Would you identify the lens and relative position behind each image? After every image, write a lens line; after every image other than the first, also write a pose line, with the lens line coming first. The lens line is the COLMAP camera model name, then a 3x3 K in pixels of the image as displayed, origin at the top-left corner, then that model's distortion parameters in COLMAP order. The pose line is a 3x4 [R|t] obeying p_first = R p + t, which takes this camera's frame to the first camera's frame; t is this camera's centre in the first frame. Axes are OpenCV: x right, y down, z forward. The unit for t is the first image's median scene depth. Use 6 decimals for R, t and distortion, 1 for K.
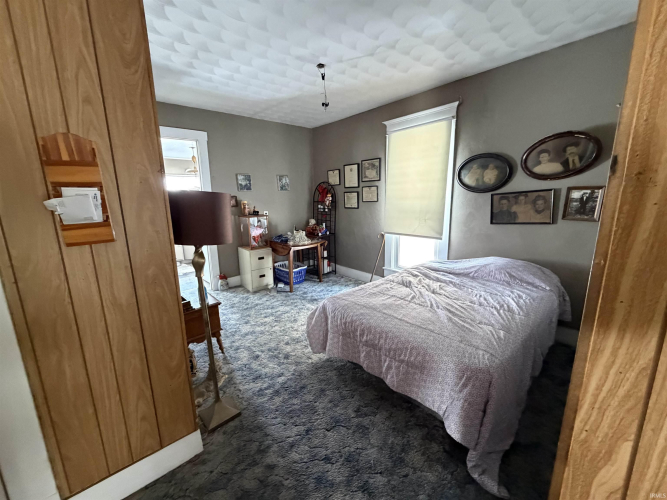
lens RADIAL K [[266.0, 0, 330.2], [0, 266.0, 247.7], [0, 0, 1]] dist [-0.010536, -0.000114]
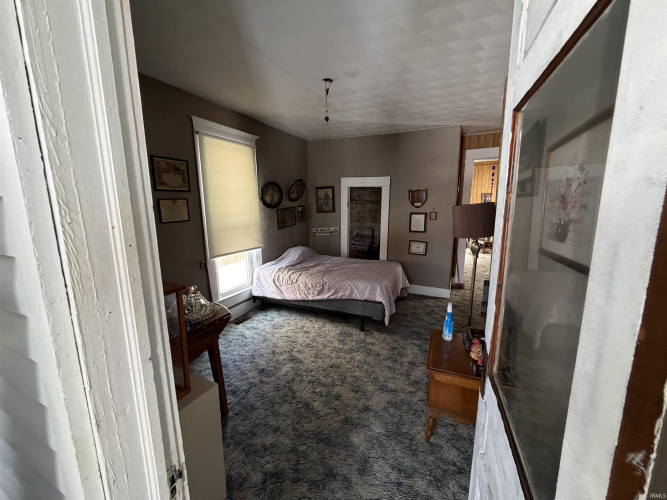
lens RADIAL K [[266.0, 0, 330.2], [0, 266.0, 247.7], [0, 0, 1]] dist [-0.010536, -0.000114]
pose [[-0.412067, -0.124545, 0.902601, -1.391729], [0.194067, 0.955887, 0.220496, -0.417856], [-0.890246, 0.266024, -0.369720, 2.099112]]
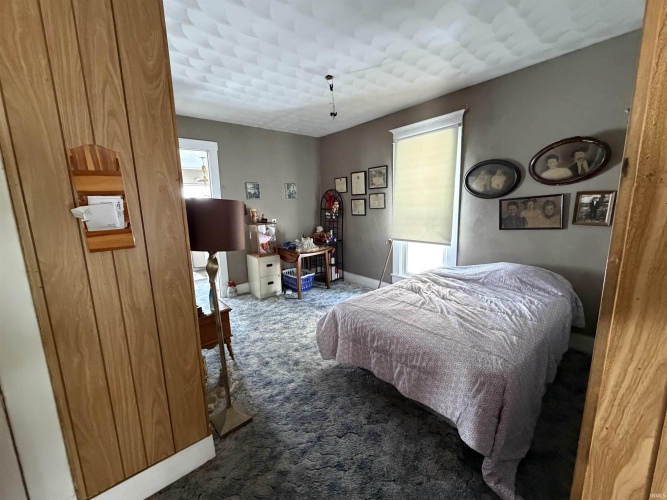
lens RADIAL K [[266.0, 0, 330.2], [0, 266.0, 247.7], [0, 0, 1]] dist [-0.010536, -0.000114]
pose [[0.999748, -0.005556, -0.021751, -0.016696], [0.004928, 0.999572, -0.028836, 0.006574], [0.021902, 0.028721, 0.999347, -0.013817]]
